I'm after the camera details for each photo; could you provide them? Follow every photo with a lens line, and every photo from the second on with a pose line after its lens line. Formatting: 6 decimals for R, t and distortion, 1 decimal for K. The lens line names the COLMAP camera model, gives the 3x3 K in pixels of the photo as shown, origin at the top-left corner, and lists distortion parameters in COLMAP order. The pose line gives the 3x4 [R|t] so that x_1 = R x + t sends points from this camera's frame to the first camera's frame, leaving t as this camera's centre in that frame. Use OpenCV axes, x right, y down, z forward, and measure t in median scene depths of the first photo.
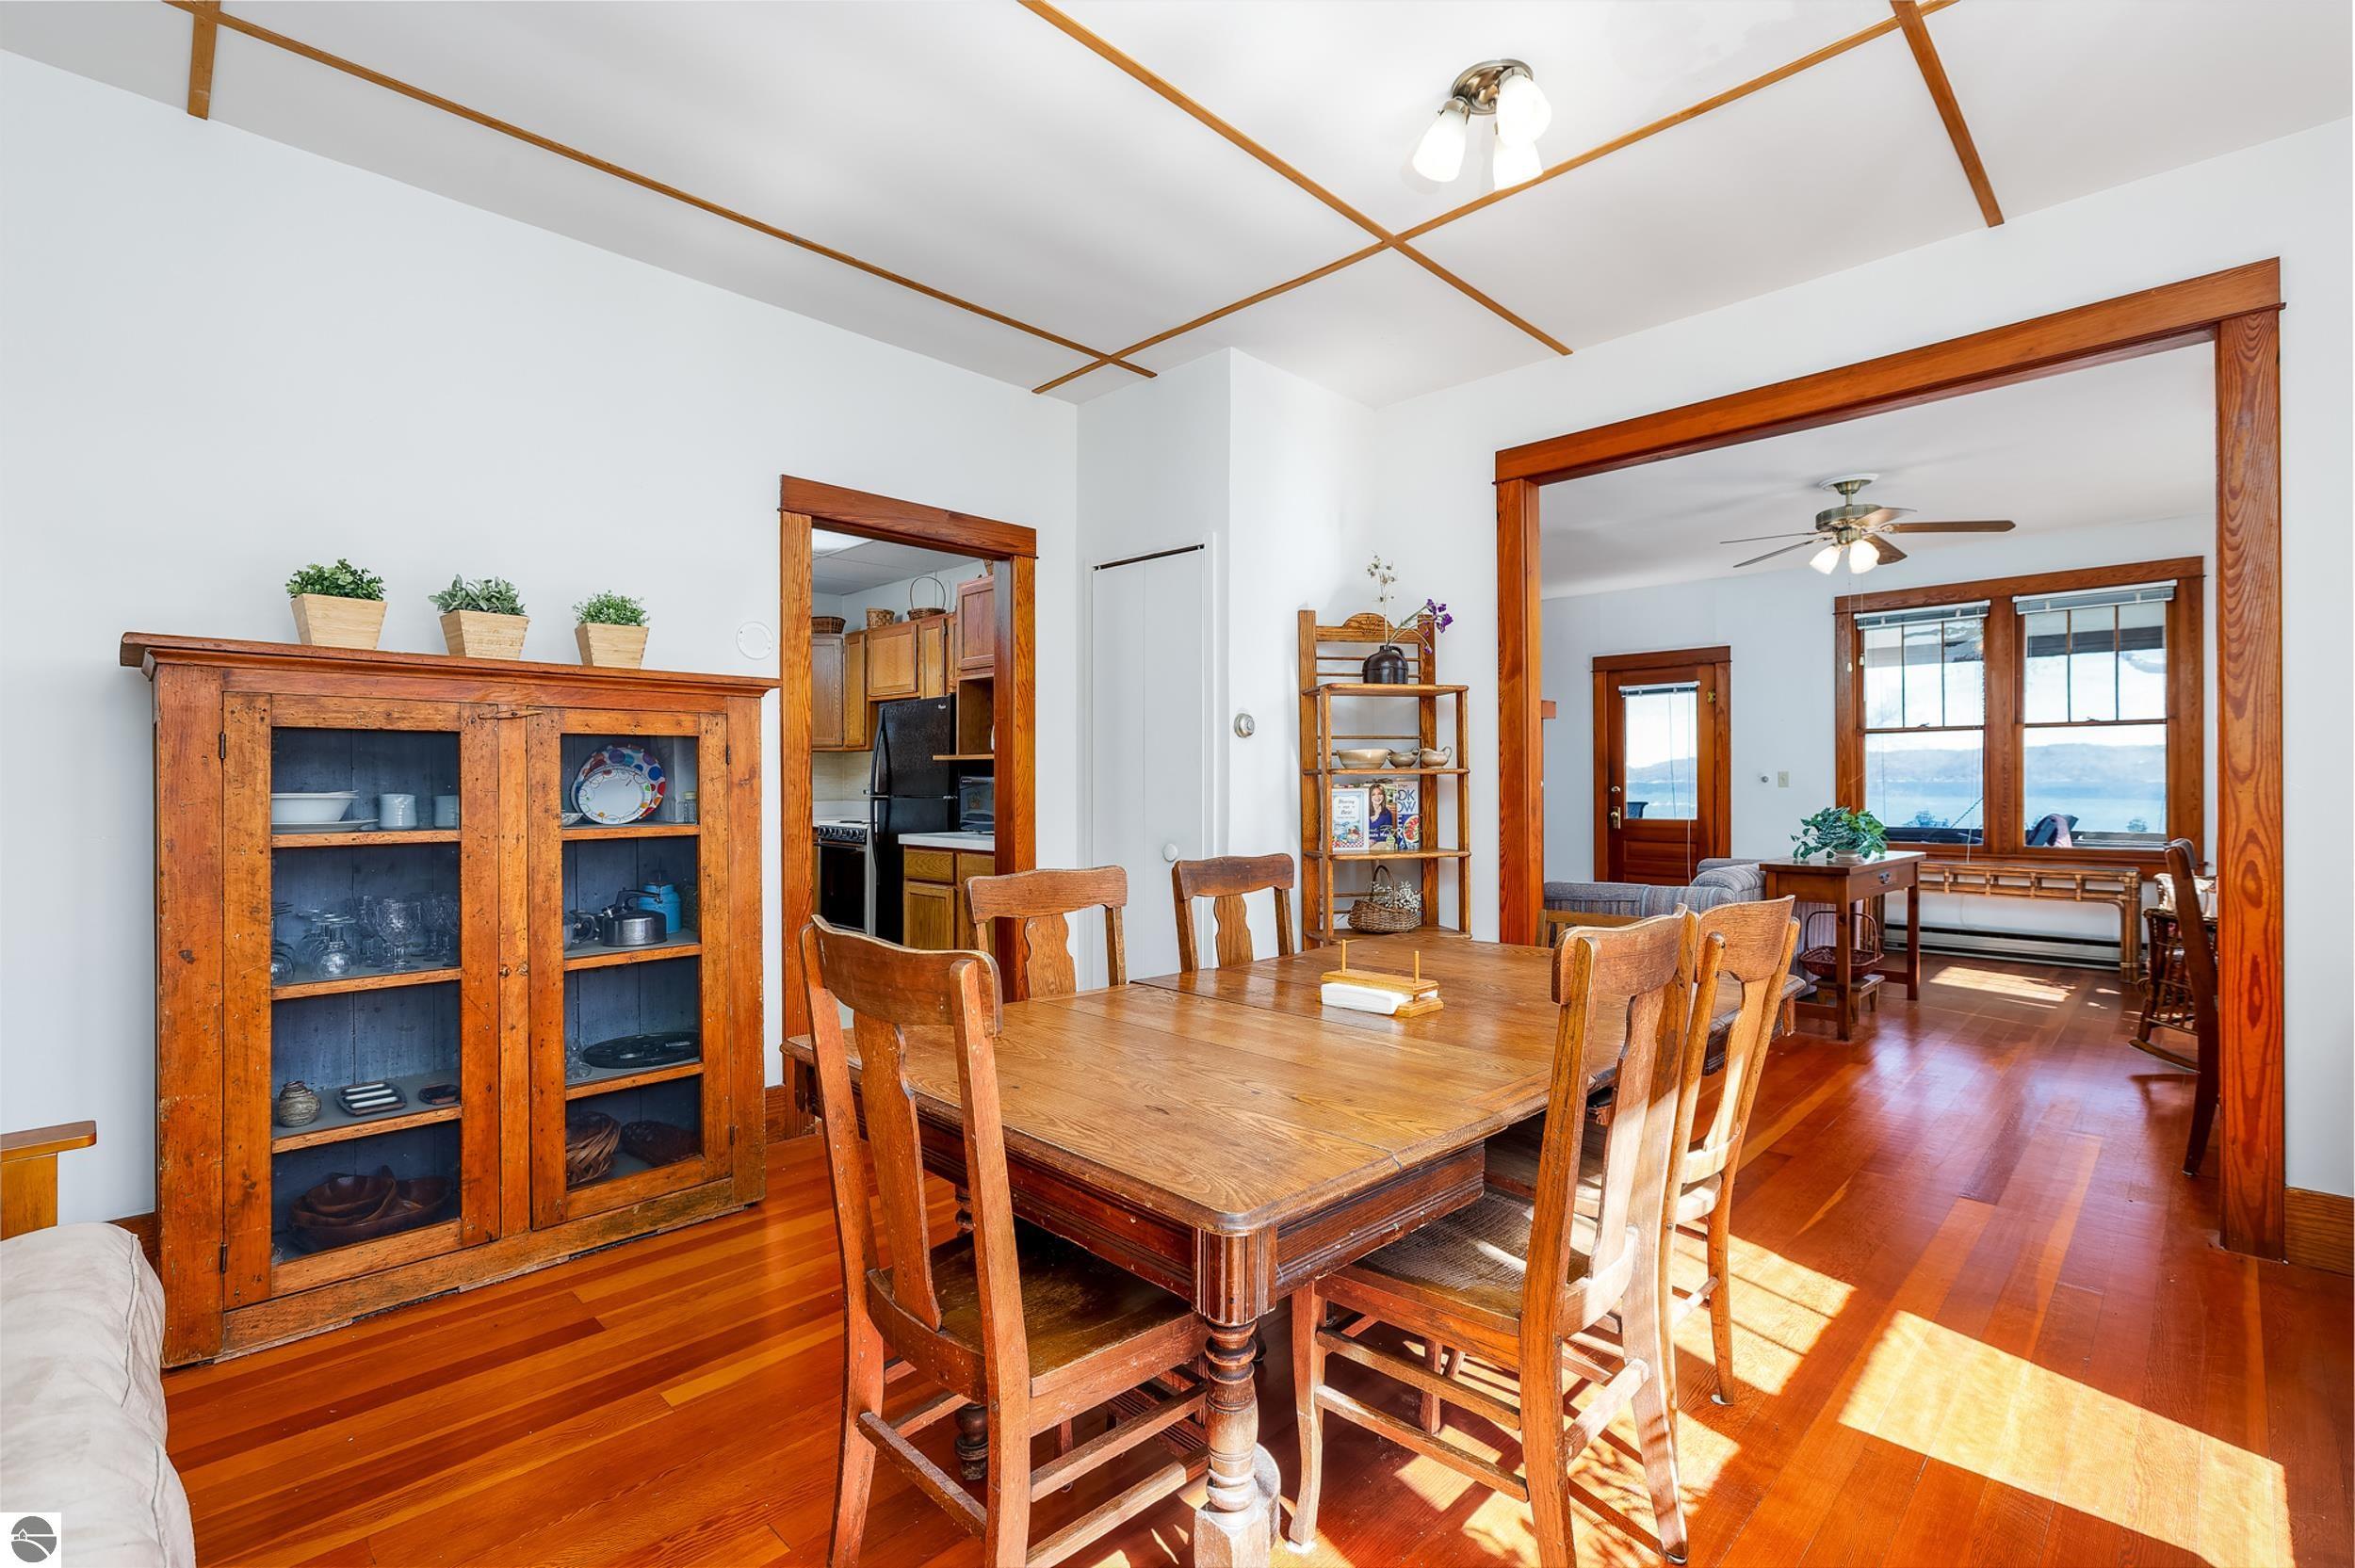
lens RADIAL K [[1081.3, 0, 1168.8], [0, 1081.3, 776.1], [0, 0, 1]] dist [0.000774, -0.000003]
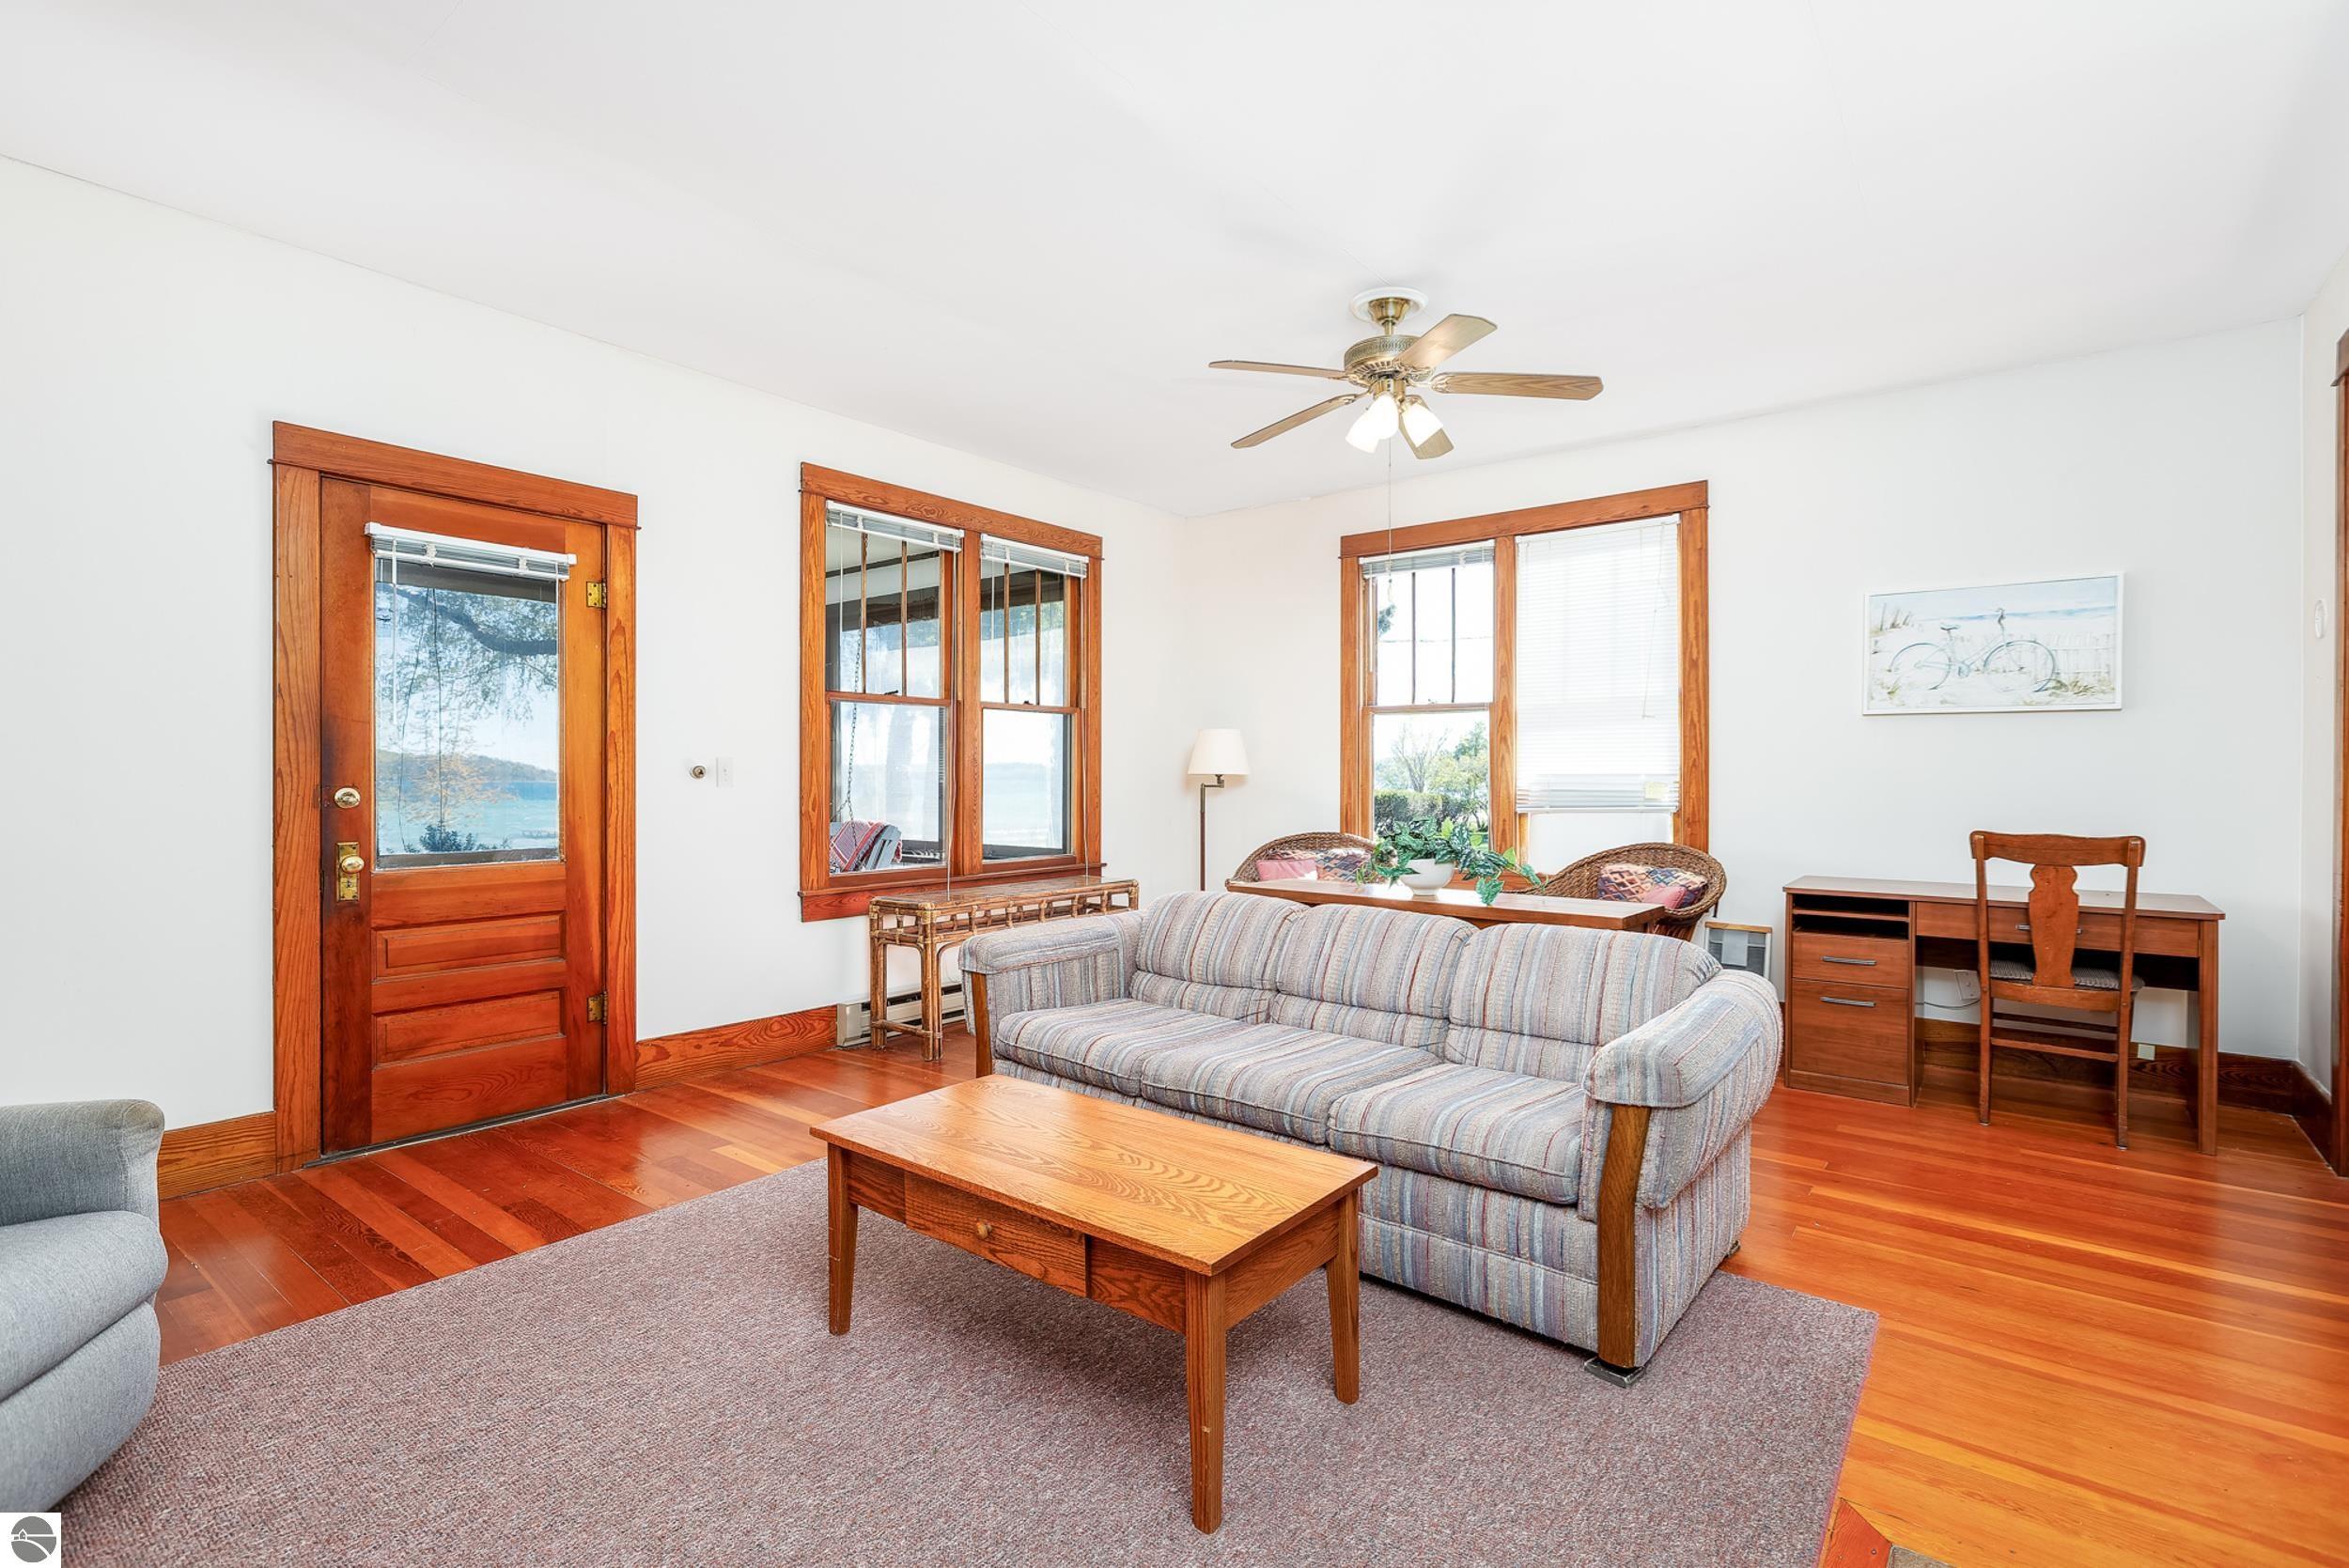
lens RADIAL K [[1115.2, 0, 1174.5], [0, 1115.2, 784.0], [0, 0, 1]] dist [0.010130, 0.000188]
pose [[-0.132975, -0.006581, 0.991098, -0.013014], [-0.010183, 0.999934, 0.005274, 0.003621], [-0.991067, -0.009391, -0.133033, 0.846575]]
